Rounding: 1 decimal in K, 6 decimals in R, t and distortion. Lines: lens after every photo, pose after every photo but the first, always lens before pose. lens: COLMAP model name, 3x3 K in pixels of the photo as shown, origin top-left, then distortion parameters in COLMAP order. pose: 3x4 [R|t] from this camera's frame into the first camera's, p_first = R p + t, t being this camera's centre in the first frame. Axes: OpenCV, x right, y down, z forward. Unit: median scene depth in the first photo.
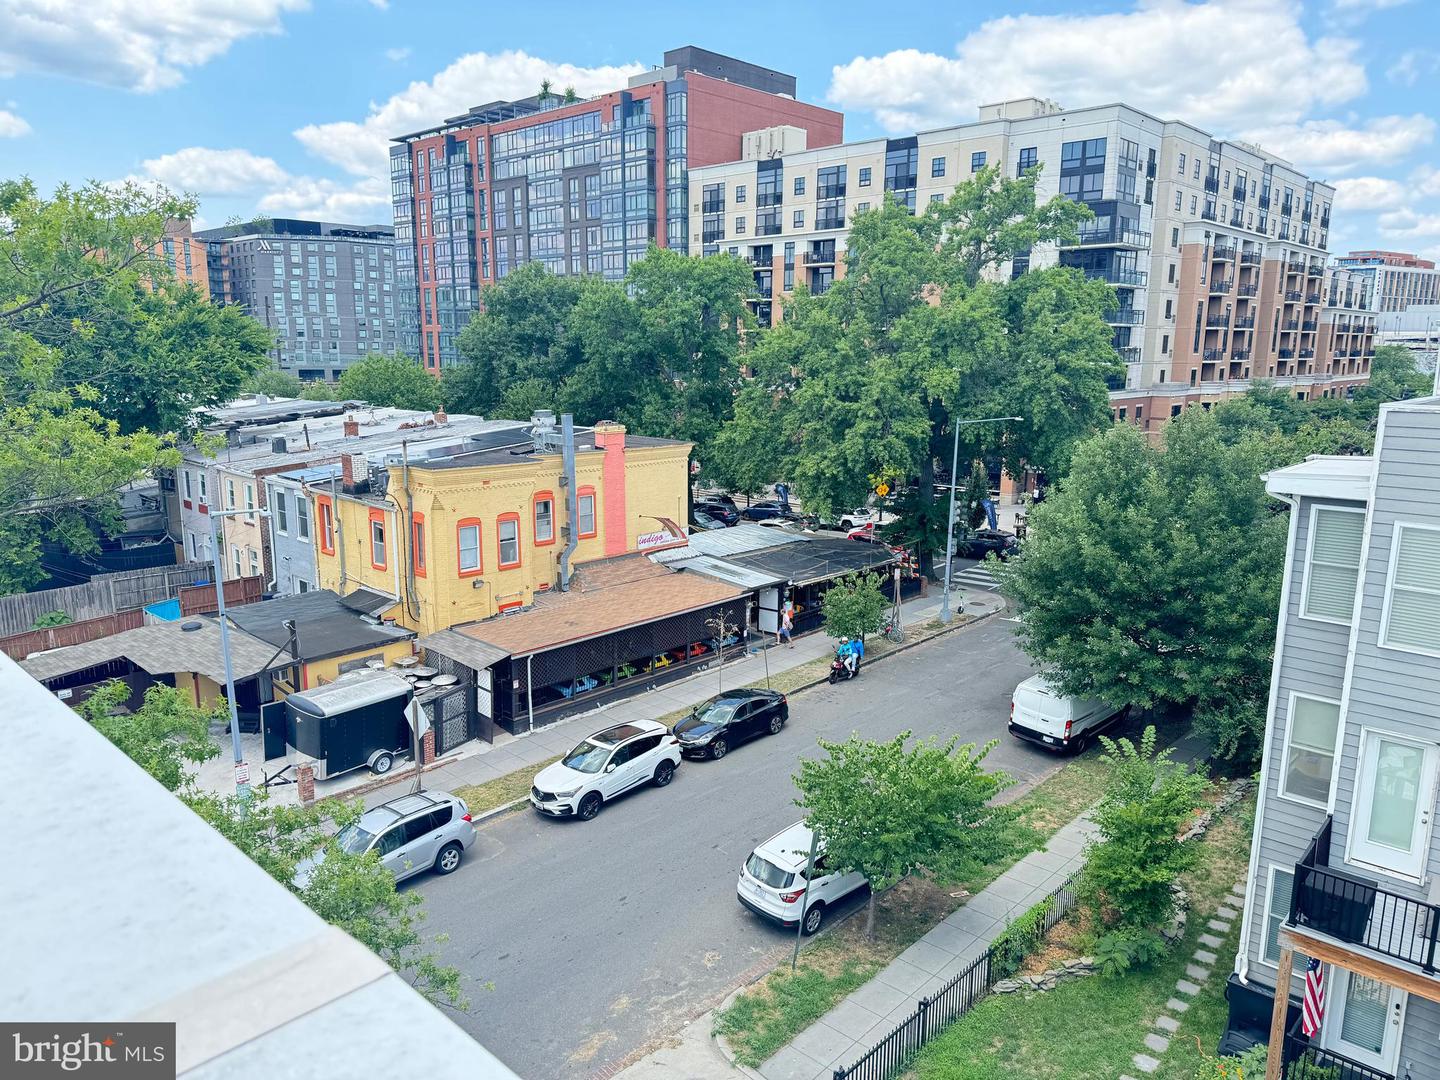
lens RADIAL K [[1008.0, 0, 713.8], [0, 1008.0, 547.9], [0, 0, 1]] dist [0.100528, -0.112988]
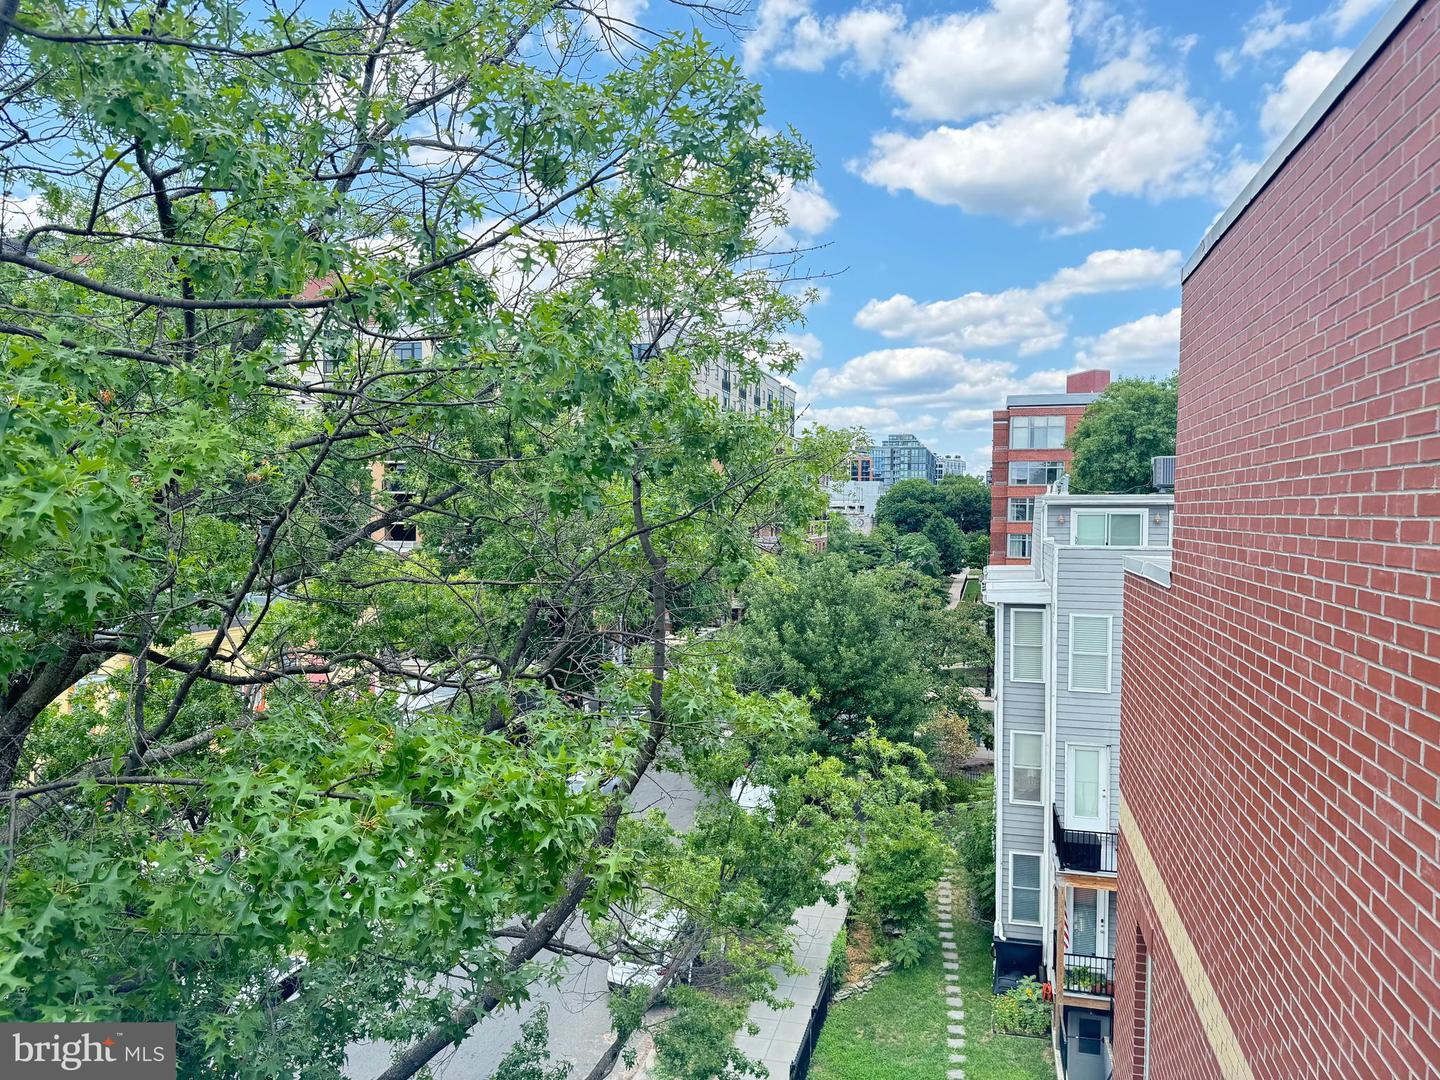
lens RADIAL K [[1008.0, 0, 713.8], [0, 1008.0, 547.9], [0, 0, 1]] dist [0.100528, -0.112988]
pose [[0.885003, -0.016383, 0.465296, -0.512499], [0.089487, 0.986733, -0.135463, 0.034265], [-0.456904, 0.161524, 0.874728, -0.171036]]
